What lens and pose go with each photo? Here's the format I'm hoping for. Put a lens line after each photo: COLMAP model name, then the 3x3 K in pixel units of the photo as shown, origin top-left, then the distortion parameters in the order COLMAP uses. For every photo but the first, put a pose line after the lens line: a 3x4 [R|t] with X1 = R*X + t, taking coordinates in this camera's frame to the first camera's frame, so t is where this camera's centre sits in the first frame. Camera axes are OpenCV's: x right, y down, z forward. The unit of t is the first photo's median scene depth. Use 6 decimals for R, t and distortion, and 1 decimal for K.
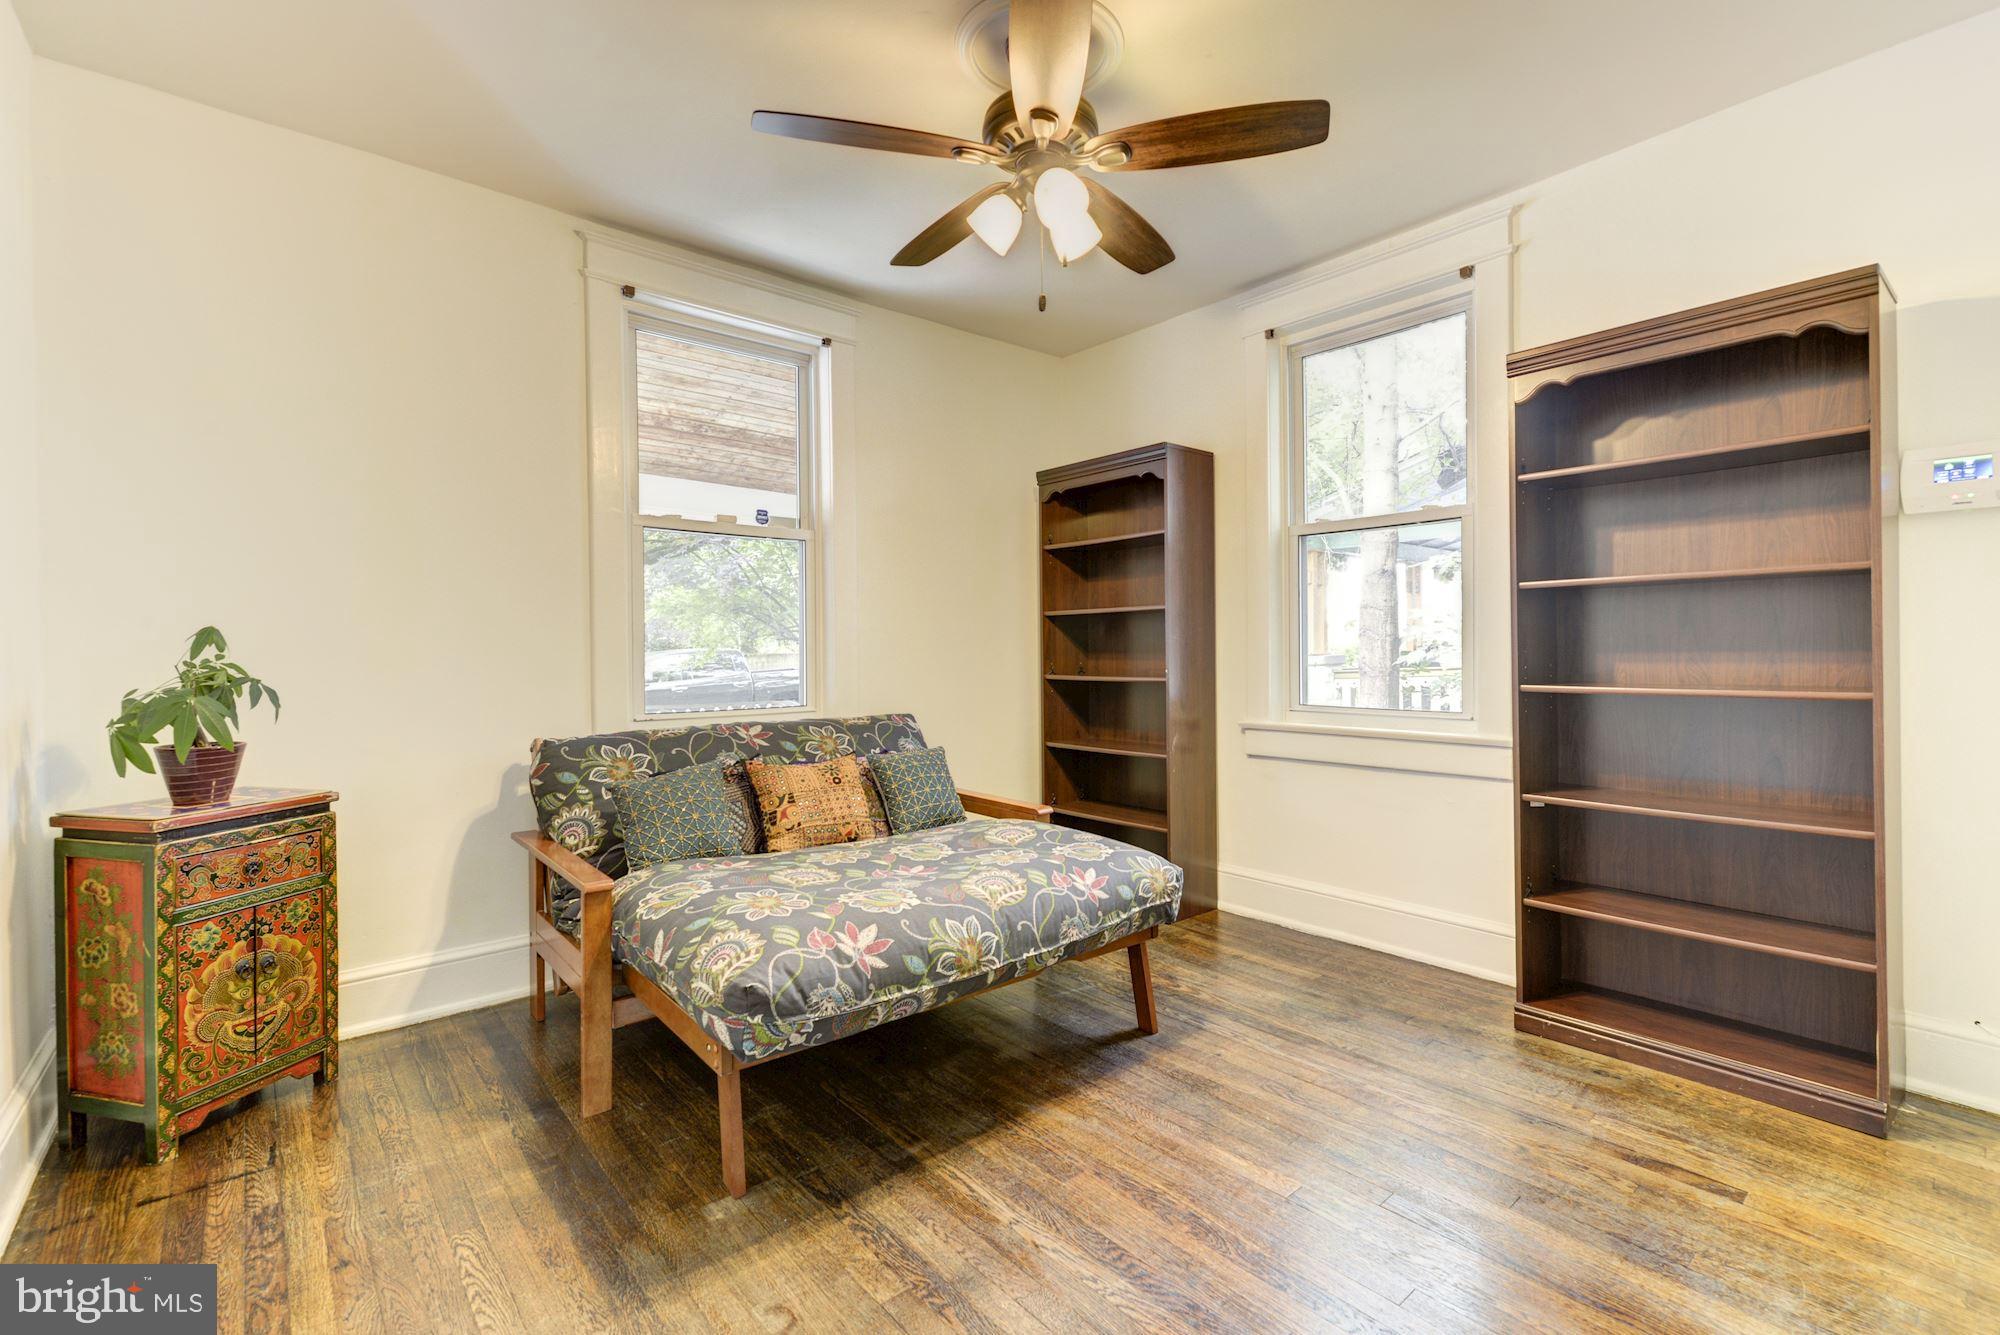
lens RADIAL K [[871.7, 0, 1040.2], [0, 871.7, 653.7], [0, 0, 1]] dist [0.003055, -0.000083]
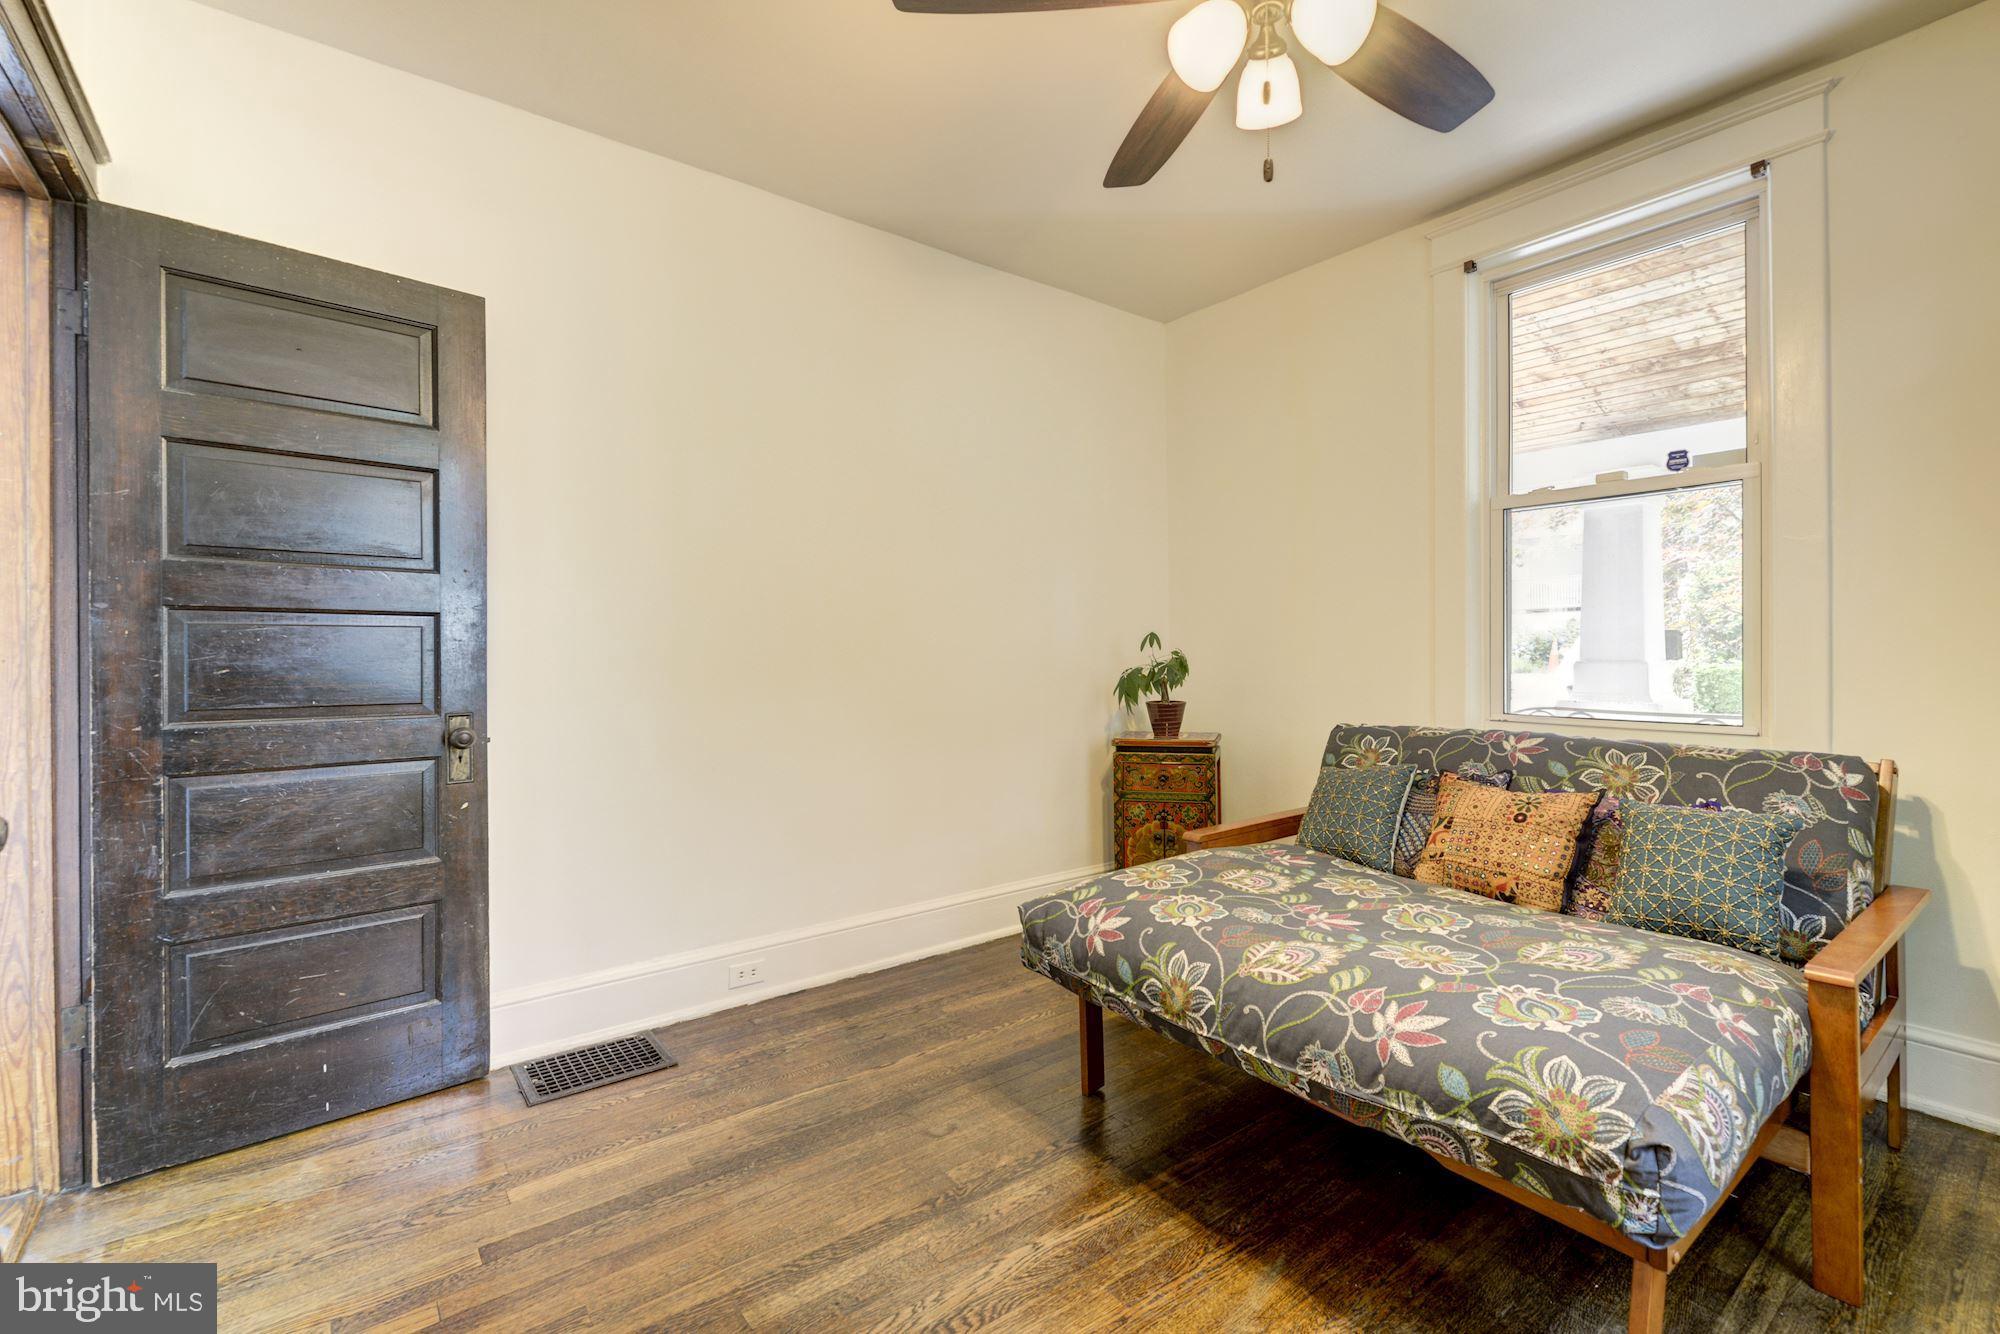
lens RADIAL K [[871.7, 0, 1040.2], [0, 871.7, 653.2], [0, 0, 1]] dist [0.003055, -0.000083]
pose [[-0.052324, 0.011553, -0.998563, 0.745226], [0.003176, 0.999930, 0.011403, -0.009963], [0.998625, -0.002574, -0.052357, 0.853657]]
